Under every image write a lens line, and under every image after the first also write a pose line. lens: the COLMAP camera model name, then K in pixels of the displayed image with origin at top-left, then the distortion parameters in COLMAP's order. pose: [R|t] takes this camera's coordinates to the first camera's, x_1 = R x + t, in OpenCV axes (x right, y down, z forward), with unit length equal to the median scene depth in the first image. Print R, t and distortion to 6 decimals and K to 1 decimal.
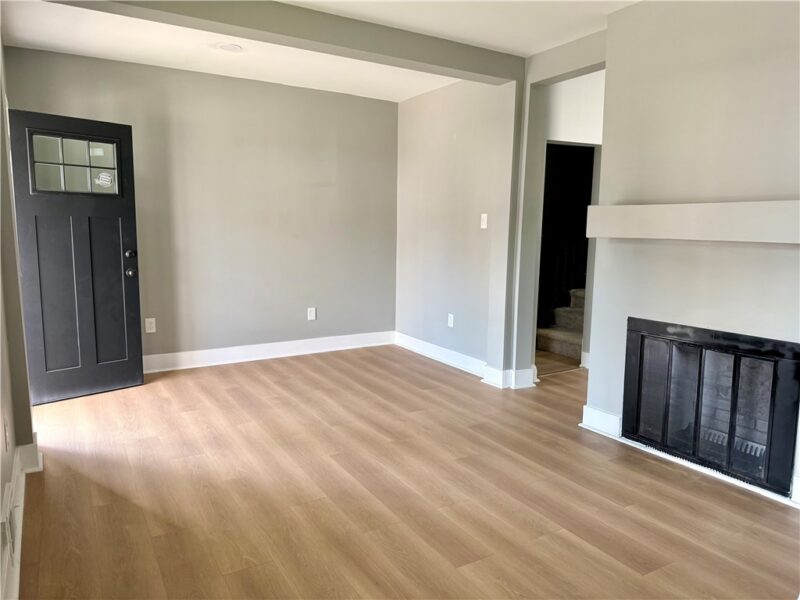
lens RADIAL K [[553.7, 0, 426.9], [0, 553.7, 296.3], [0, 0, 1]] dist [-0.048360, -0.000946]
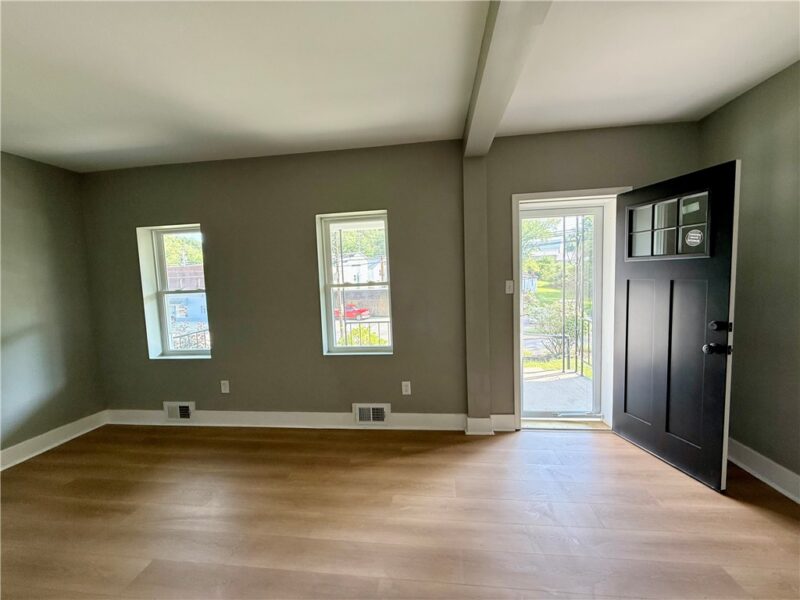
lens RADIAL K [[318.4, 0, 400.0], [0, 318.4, 300.0], [0, 0, 1]] dist [-0.000972, -0.000180]
pose [[-0.641212, 0.066480, -0.764479, 0.161871], [-0.072650, 0.986506, 0.146724, -0.226594], [0.763917, 0.149621, -0.627730, 1.416621]]
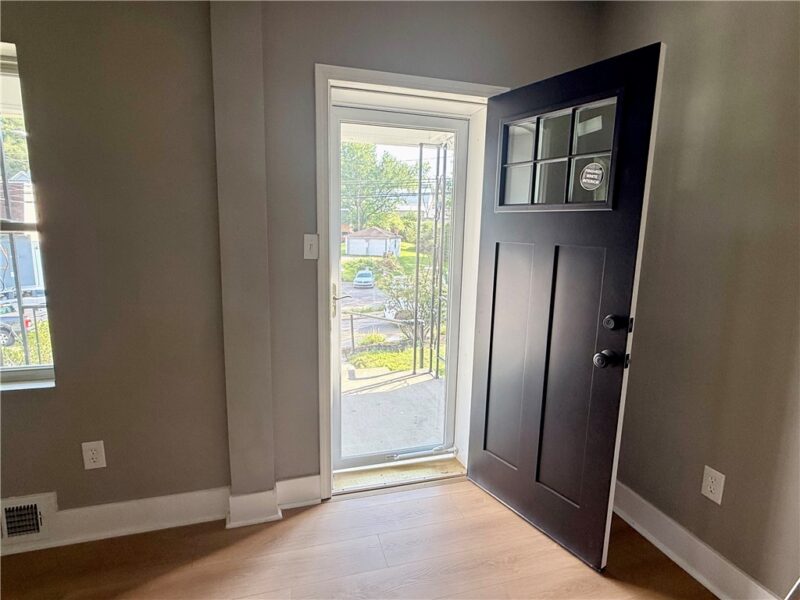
lens RADIAL K [[426.9, 0, 400.0], [0, 426.9, 300.0], [0, 0, 1]] dist [-0.000893, -0.000205]
pose [[-0.292535, 0.134849, -0.946699, -0.185326], [-0.149050, 0.971477, 0.184436, -0.212560], [0.944567, 0.195060, -0.264092, 1.390886]]
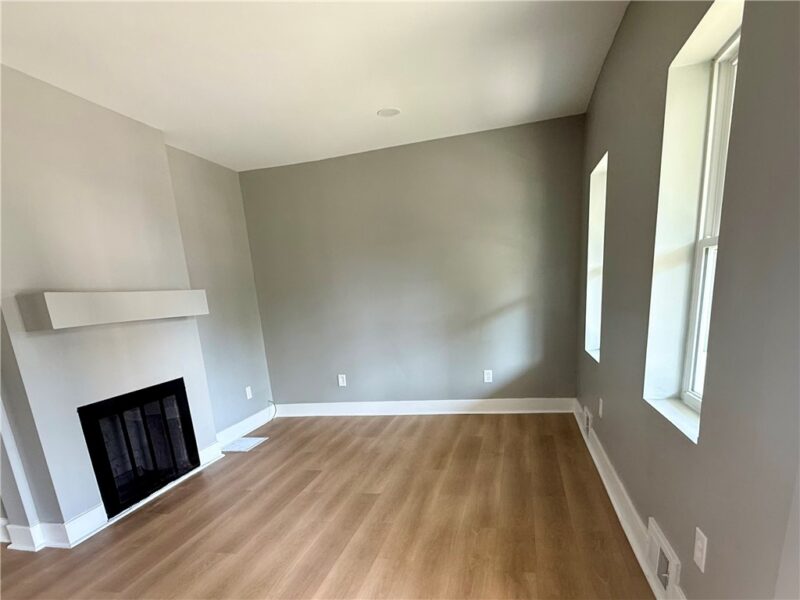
lens RADIAL K [[490.3, 0, 400.0], [0, 490.3, 300.0], [0, 0, 1]] dist [0.000152, 0.000064]
pose [[-0.681034, 0.021197, 0.731945, -0.859450], [0.158874, 0.980047, 0.119442, -0.210276], [-0.714809, 0.197631, -0.670813, 1.422847]]
